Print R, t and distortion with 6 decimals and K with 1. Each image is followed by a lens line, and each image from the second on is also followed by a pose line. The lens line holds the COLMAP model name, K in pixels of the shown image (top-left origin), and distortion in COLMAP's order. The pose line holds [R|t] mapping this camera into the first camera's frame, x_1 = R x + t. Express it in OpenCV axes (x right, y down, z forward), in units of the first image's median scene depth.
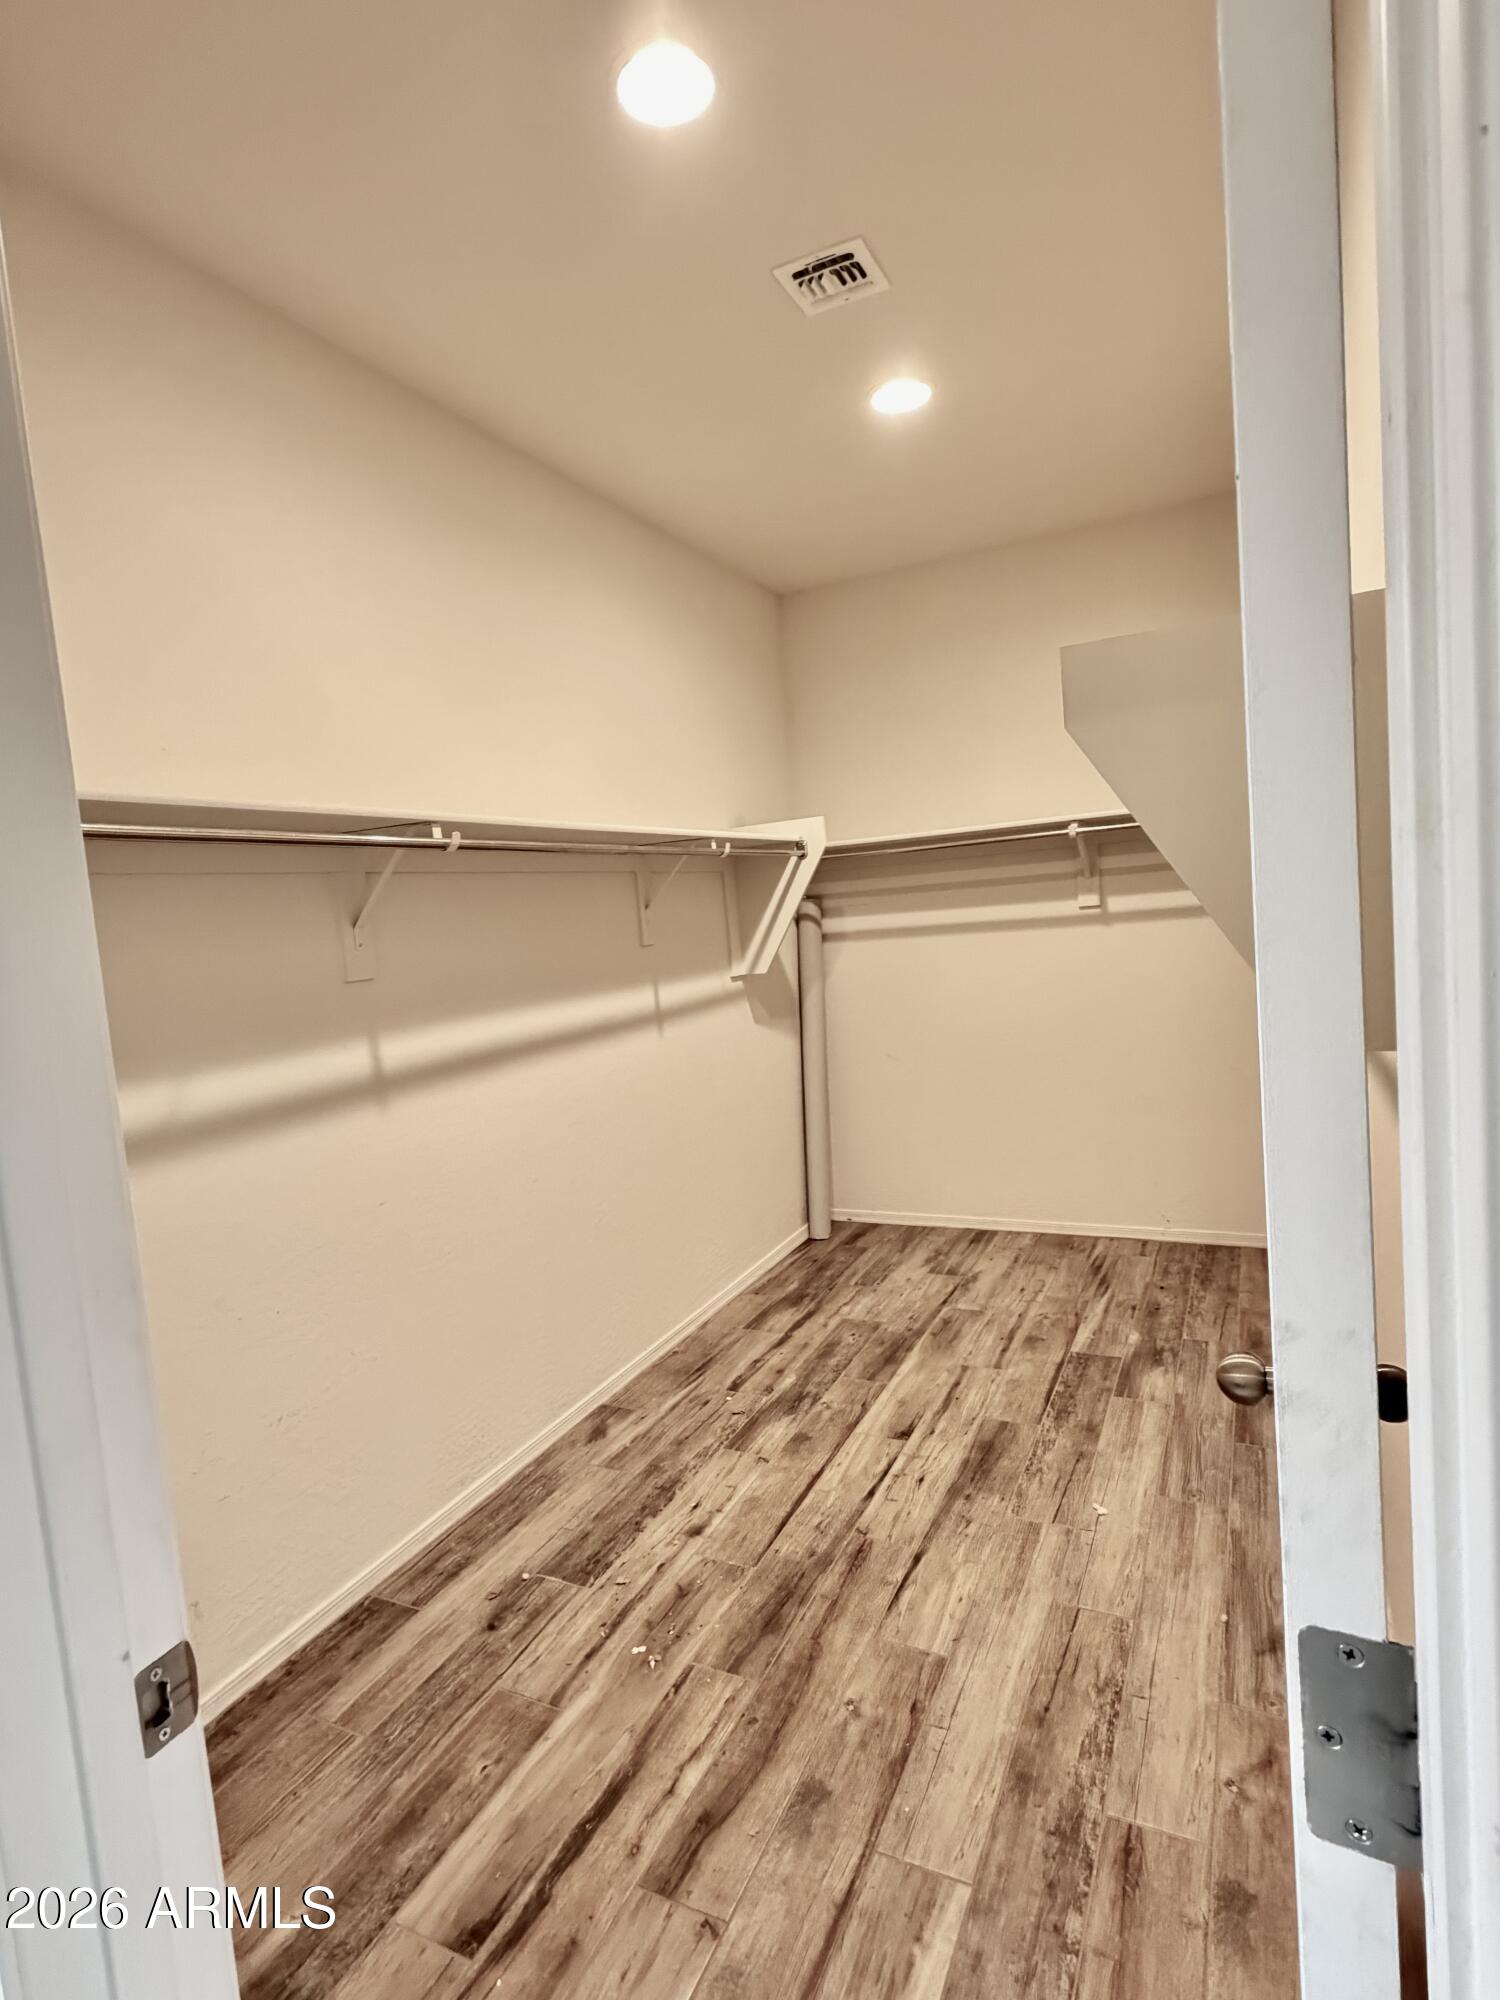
lens RADIAL K [[1048.7, 0, 751.4], [0, 1048.7, 1007.0], [0, 0, 1]] dist [0.001946, 0.001473]
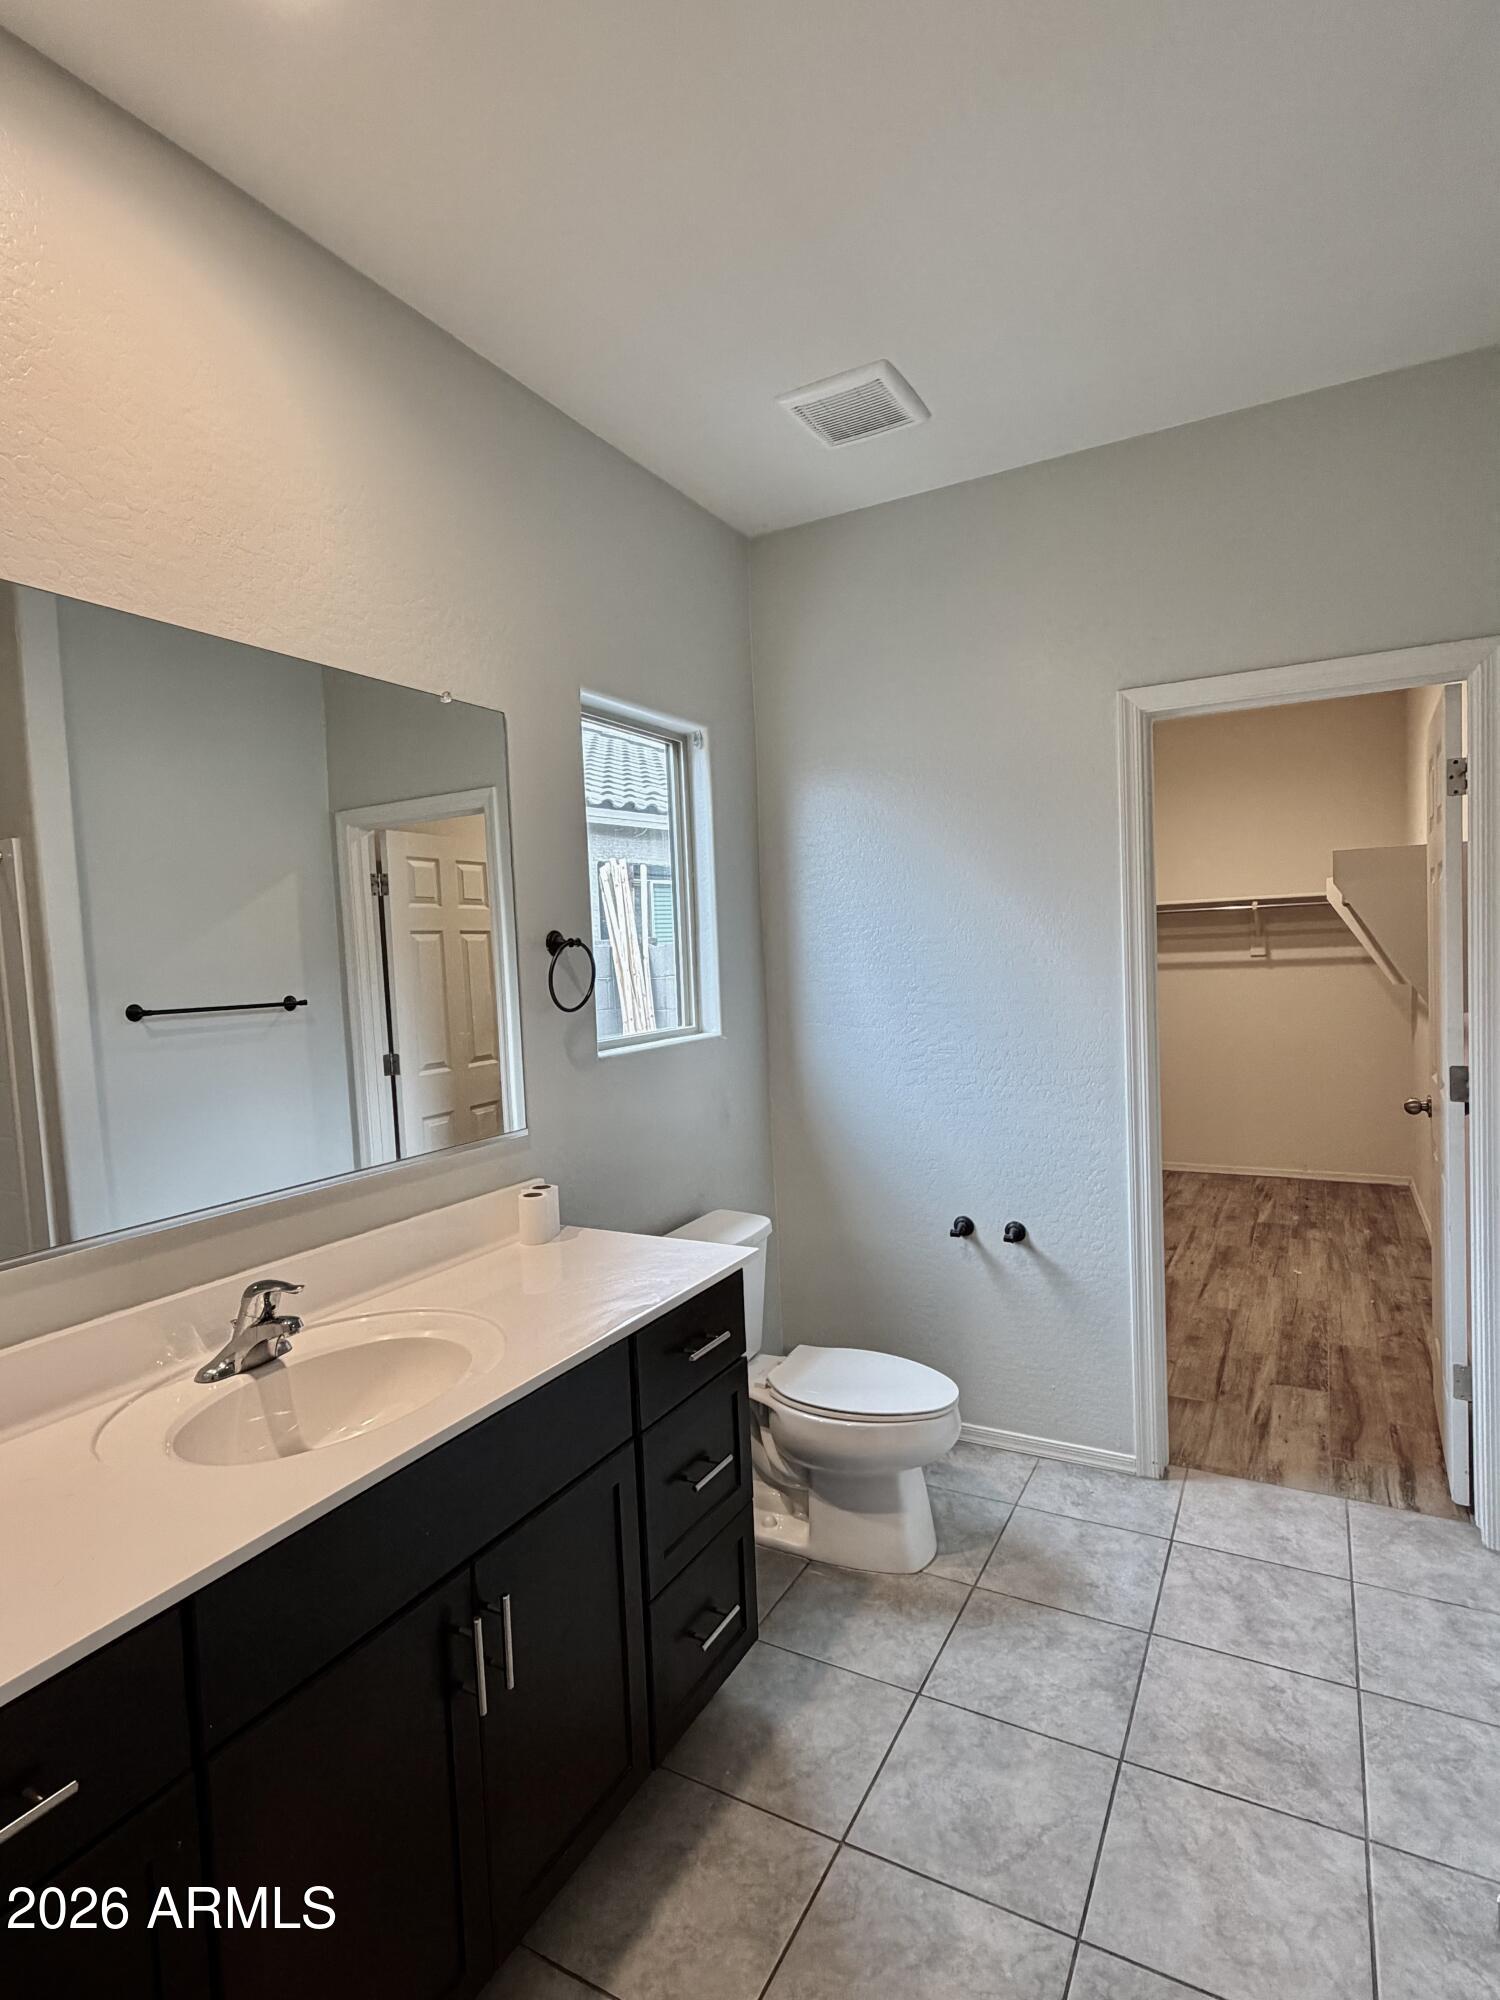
lens RADIAL K [[1048.7, 0, 751.4], [0, 1048.7, 1007.0], [0, 0, 1]] dist [0.001946, 0.001473]
pose [[0.998013, 0.043486, -0.045590, -0.507965], [-0.045023, 0.998433, -0.033248, 0.093714], [0.044073, 0.035234, 0.998407, -0.823875]]
